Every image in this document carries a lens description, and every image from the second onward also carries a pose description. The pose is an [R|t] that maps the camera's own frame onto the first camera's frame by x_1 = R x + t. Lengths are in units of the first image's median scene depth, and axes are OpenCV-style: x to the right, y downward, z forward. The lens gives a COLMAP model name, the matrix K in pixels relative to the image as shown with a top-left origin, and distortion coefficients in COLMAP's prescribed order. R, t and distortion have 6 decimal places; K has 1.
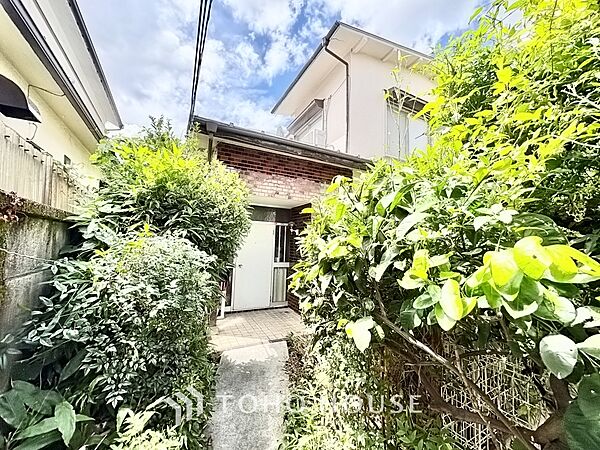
lens RADIAL K [[236.4, 0, 298.9], [0, 236.4, 227.9], [0, 0, 1]] dist [0.001777, 0.000004]
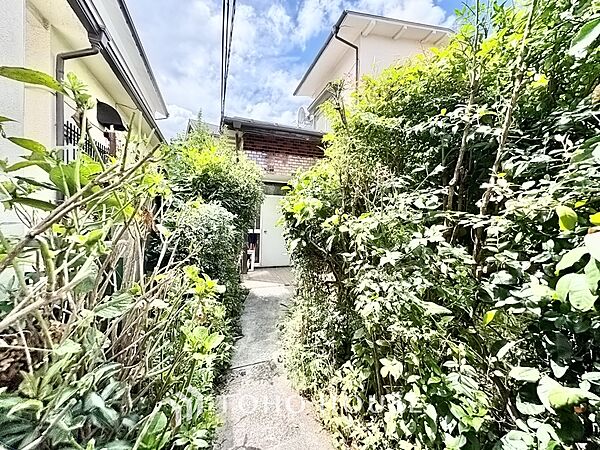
lens RADIAL K [[236.4, 0, 299.2], [0, 236.4, 226.6], [0, 0, 1]] dist [0.001777, 0.000004]
pose [[0.989688, 0.002408, -0.143217, 0.199544], [0.012014, 0.994939, 0.099755, 0.019214], [0.142733, -0.100447, 0.984651, -0.375676]]
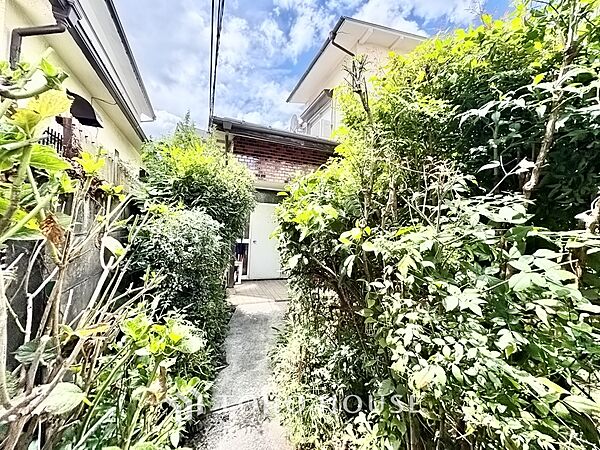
lens RADIAL K [[236.4, 0, 298.9], [0, 236.4, 227.3], [0, 0, 1]] dist [0.001777, 0.000004]
pose [[0.995252, 0.016406, -0.095935, 0.149960], [-0.010283, 0.997899, 0.063975, 0.021612], [0.096783, -0.062685, 0.993330, -0.253060]]
